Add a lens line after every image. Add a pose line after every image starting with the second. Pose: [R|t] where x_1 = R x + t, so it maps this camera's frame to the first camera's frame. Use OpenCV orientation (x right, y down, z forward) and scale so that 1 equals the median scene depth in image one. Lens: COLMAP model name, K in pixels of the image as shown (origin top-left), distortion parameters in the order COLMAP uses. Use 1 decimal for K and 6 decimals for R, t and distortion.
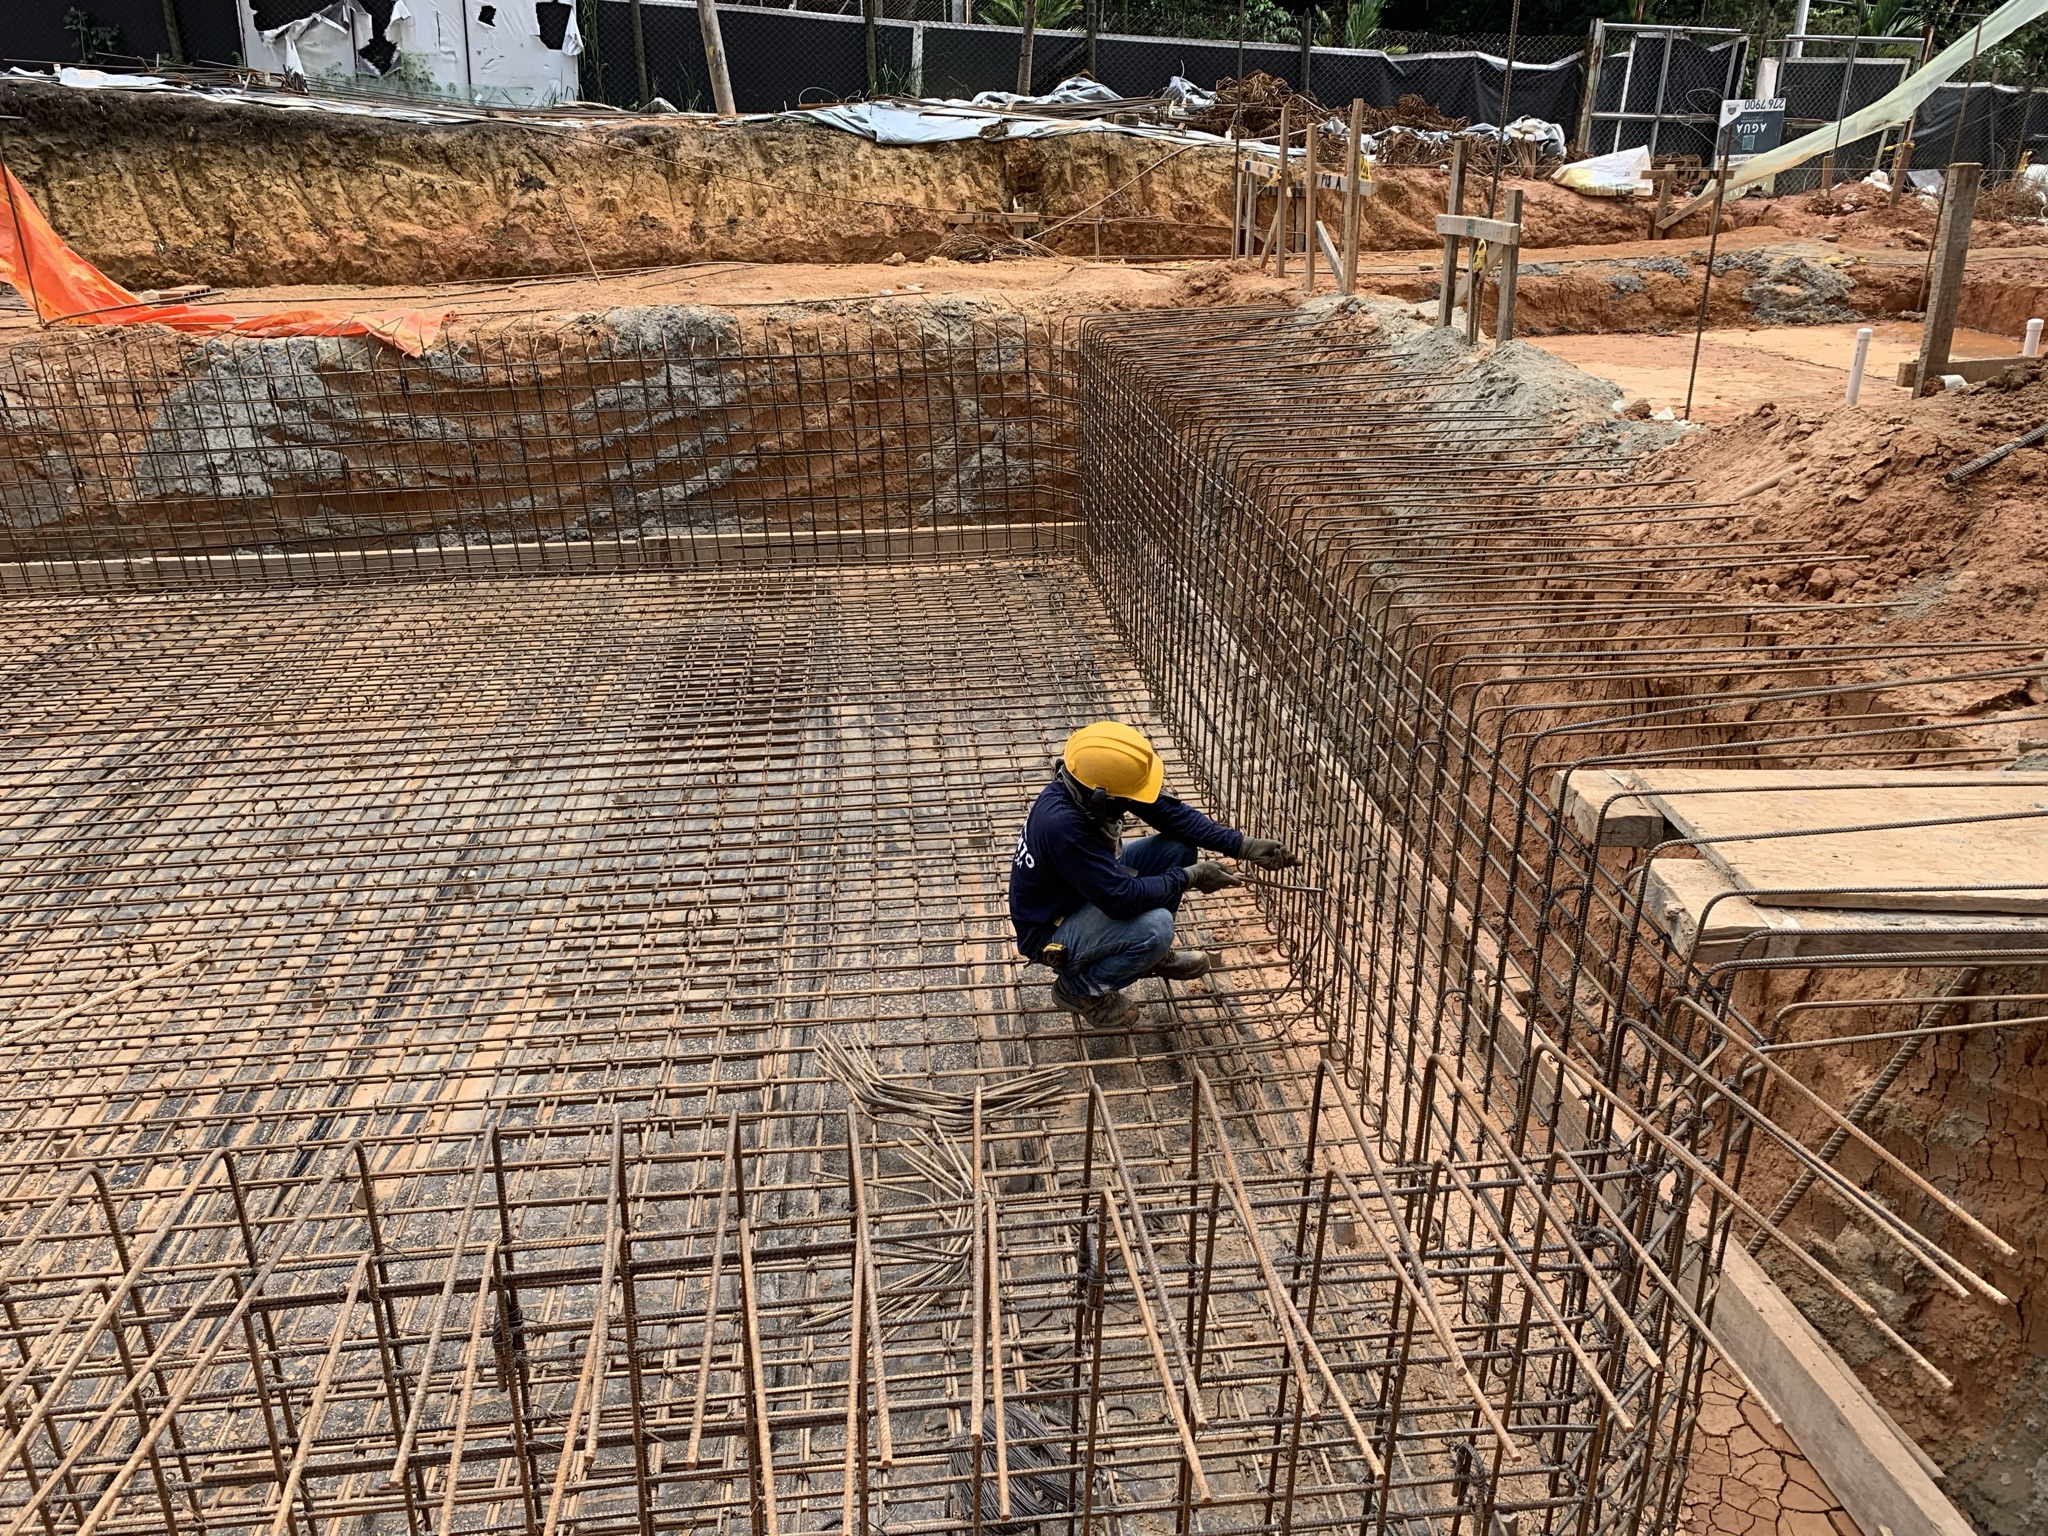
lens RADIAL K [[1563.0, 0, 1005.7], [0, 1563.0, 771.7], [0, 0, 1]] dist [0.011630, -0.009721]
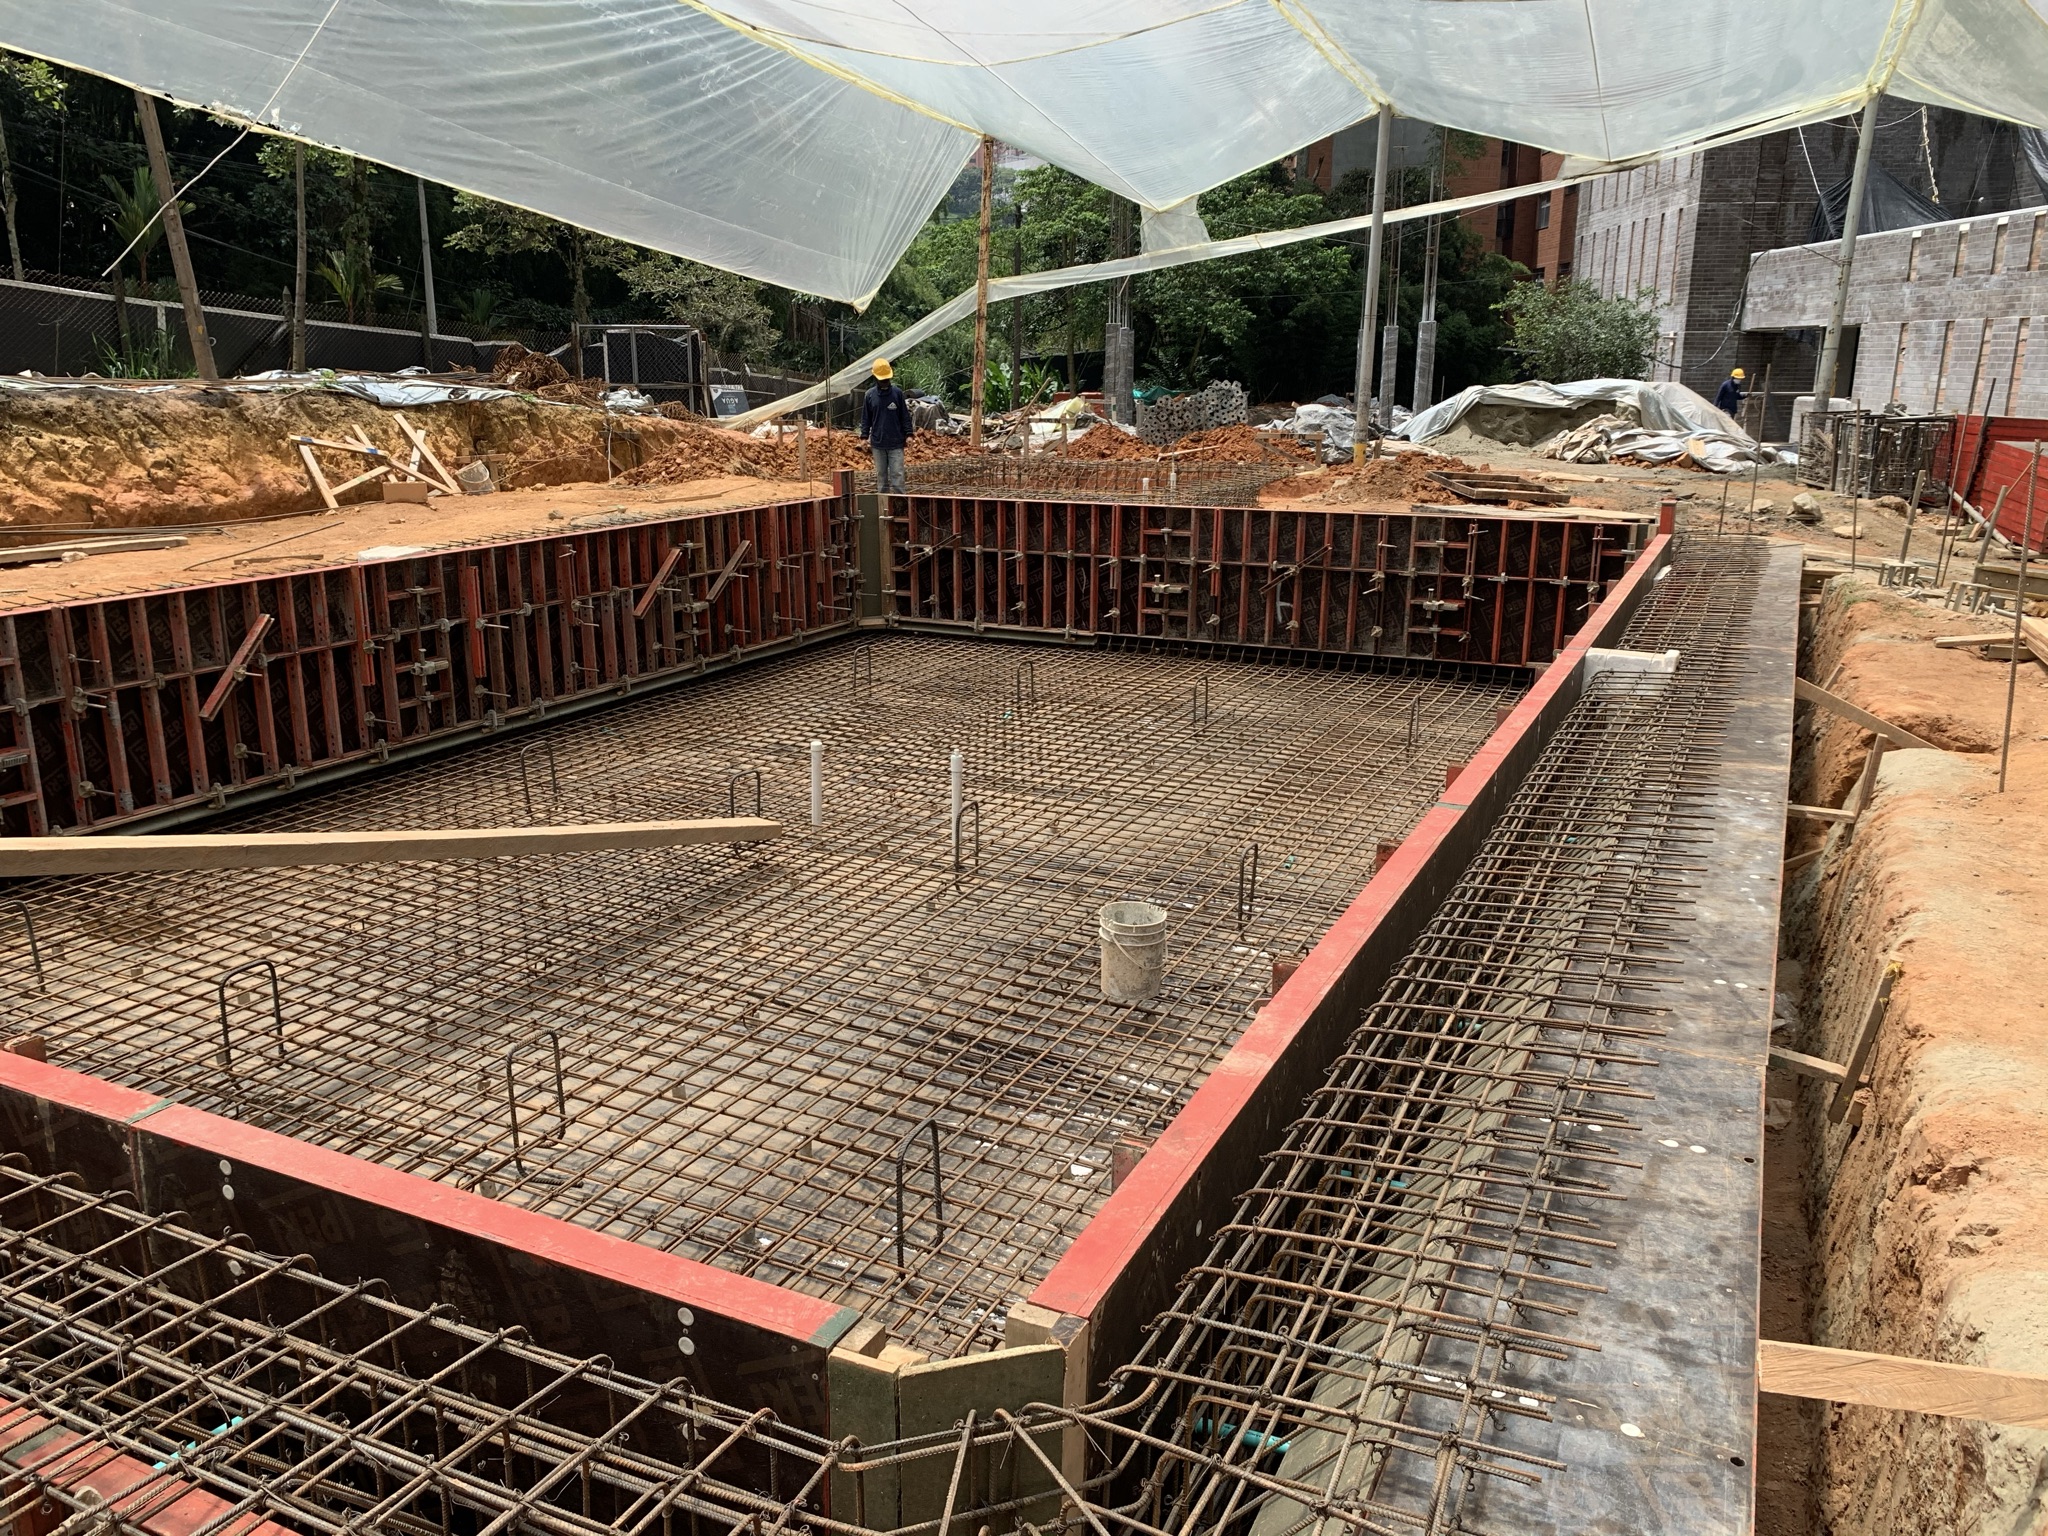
lens RADIAL K [[1563.0, 0, 1023.6], [0, 1563.0, 768.2], [0, 0, 1]] dist [0.011630, -0.009721]
pose [[0.538631, -0.196529, 0.819300, -0.879412], [0.319517, 0.947424, 0.017203, 0.012884], [-0.779606, 0.252515, 0.573106, -0.037121]]
